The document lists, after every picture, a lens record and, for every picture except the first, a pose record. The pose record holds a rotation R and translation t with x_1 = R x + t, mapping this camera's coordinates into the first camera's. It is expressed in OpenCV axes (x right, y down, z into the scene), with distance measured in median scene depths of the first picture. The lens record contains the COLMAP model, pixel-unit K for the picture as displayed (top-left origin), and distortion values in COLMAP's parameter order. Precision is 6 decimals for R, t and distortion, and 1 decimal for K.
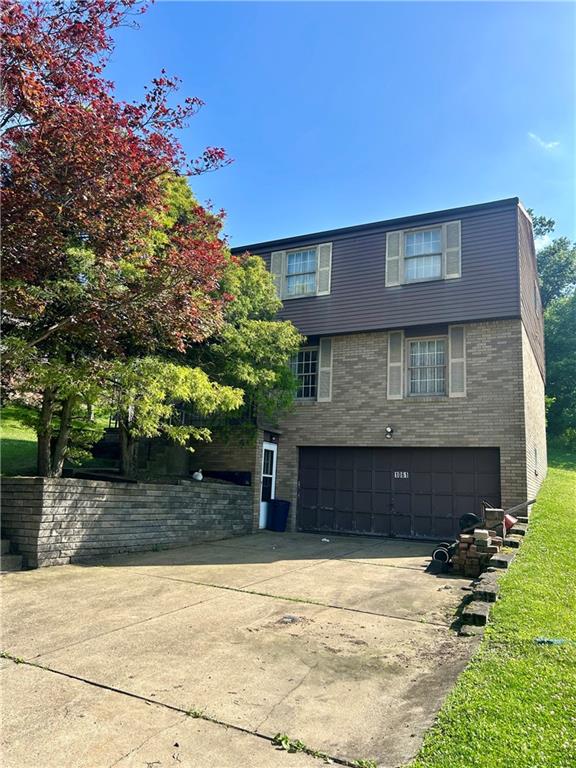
lens RADIAL K [[589.8, 0, 288.0], [0, 589.8, 384.0], [0, 0, 1]] dist [0.046038, -0.001969]
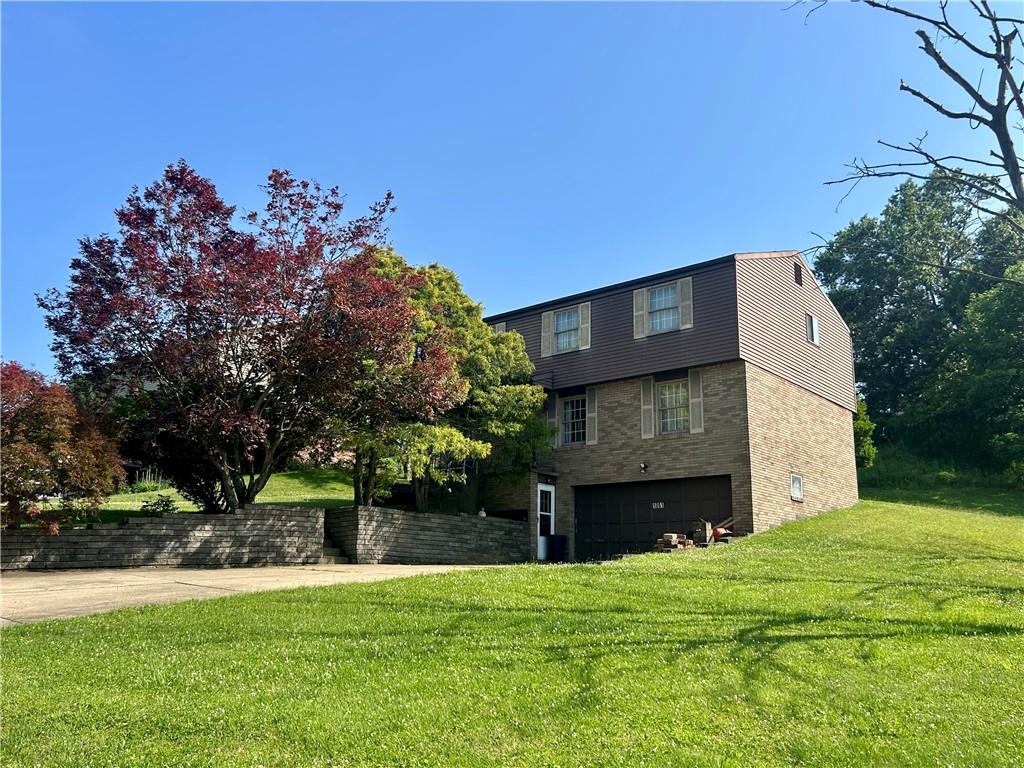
lens RADIAL K [[915.9, 0, 512.0], [0, 915.9, 384.0], [0, 0, 1]] dist [0.104368, 0.000260]
pose [[0.972032, -0.081426, -0.220280, 0.329160], [0.070482, 0.995877, -0.057106, 0.004615], [0.224022, 0.039983, 0.973764, -0.779783]]
